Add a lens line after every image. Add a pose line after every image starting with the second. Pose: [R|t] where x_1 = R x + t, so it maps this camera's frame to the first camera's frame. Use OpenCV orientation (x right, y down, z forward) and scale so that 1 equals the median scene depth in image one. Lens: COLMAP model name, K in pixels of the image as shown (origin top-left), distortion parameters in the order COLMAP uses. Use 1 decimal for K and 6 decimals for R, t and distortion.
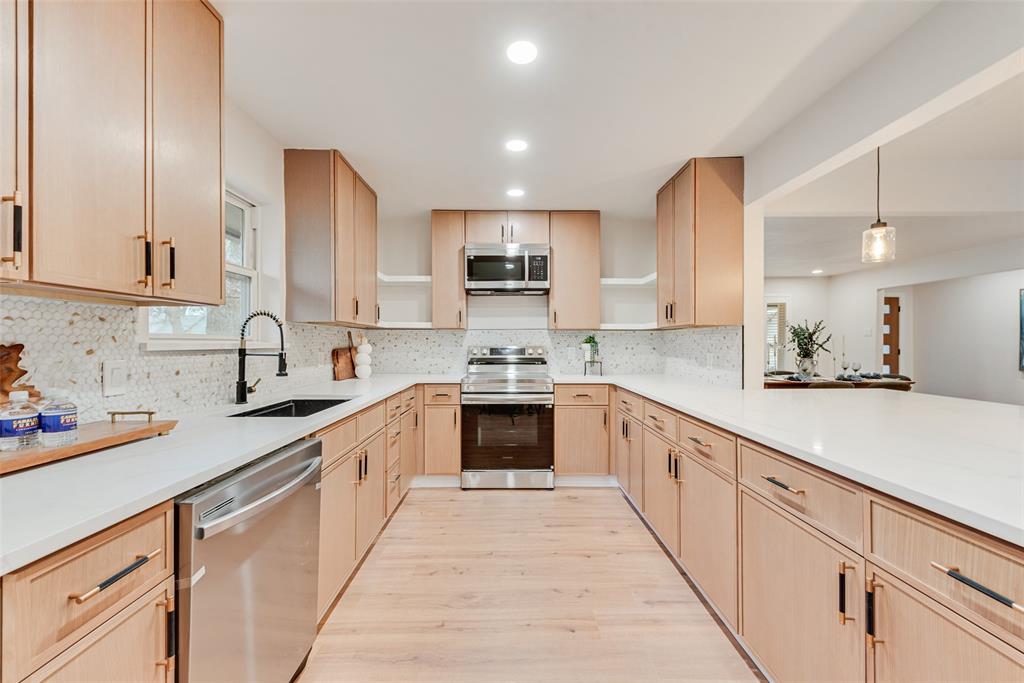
lens RADIAL K [[405.0, 0, 506.9], [0, 405.0, 342.5], [0, 0, 1]] dist [0.015074, -0.000059]
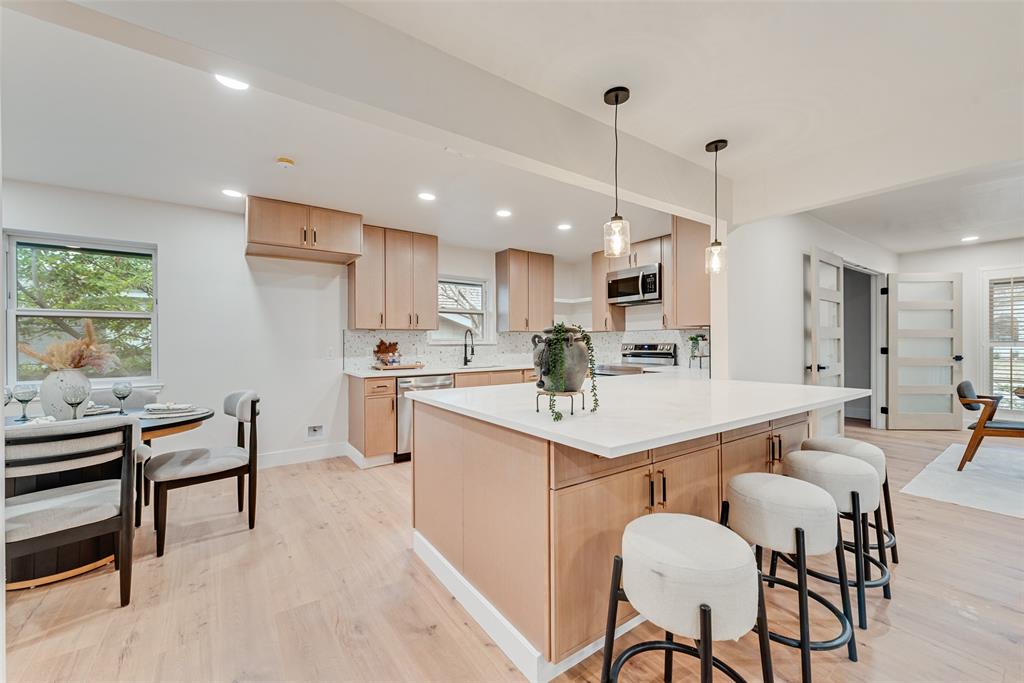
lens RADIAL K [[405.0, 0, 506.9], [0, 405.0, 342.5], [0, 0, 1]] dist [0.015074, -0.000059]
pose [[0.563481, -0.004401, -0.826117, 0.904181], [0.006865, 0.999976, -0.000645, 0.004659], [0.826100, -0.005308, 0.563498, -0.120048]]
